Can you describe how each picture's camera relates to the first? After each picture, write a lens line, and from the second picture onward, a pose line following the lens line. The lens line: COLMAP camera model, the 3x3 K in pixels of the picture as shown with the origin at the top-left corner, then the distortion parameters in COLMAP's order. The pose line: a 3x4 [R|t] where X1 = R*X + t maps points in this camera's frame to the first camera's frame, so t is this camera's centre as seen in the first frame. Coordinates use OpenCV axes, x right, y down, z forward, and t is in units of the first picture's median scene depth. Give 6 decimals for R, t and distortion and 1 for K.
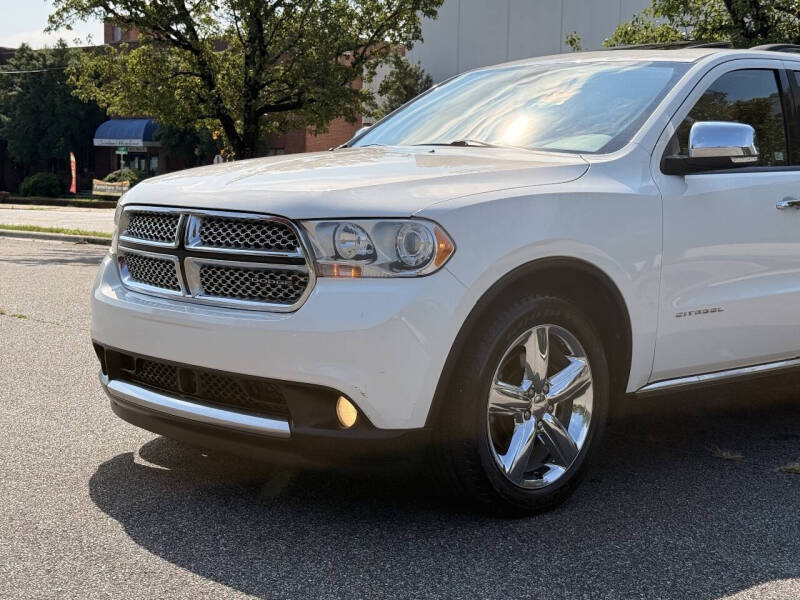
lens RADIAL K [[1298.5, 0, 390.4], [0, 1298.5, 328.1], [0, 0, 1]] dist [0.134596, 0.000000]
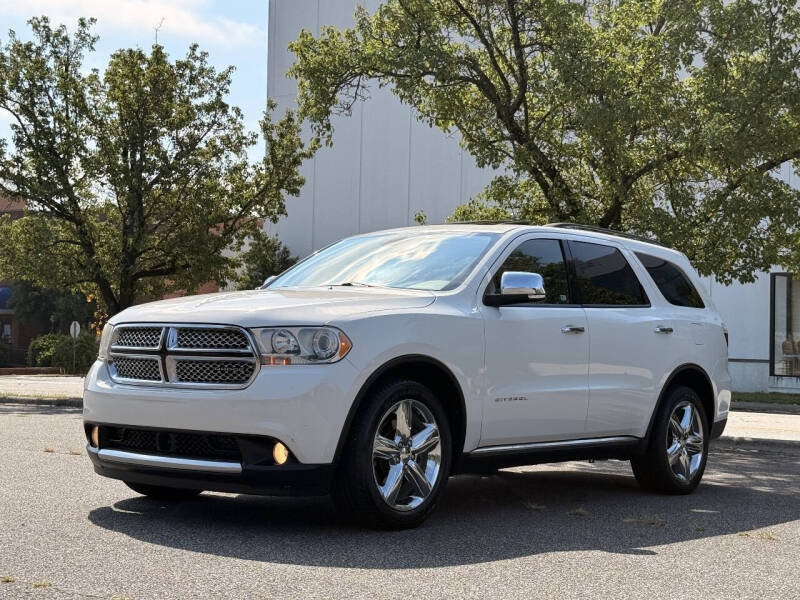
lens RADIAL K [[1298.5, 0, 400.8], [0, 1298.5, 301.3], [0, 0, 1]] dist [0.134596, 0.000000]
pose [[0.992555, 0.005544, 0.121674, -0.064976], [0.012794, 0.988692, -0.149413, 0.095299], [-0.121126, 0.149857, 0.981260, -0.431585]]
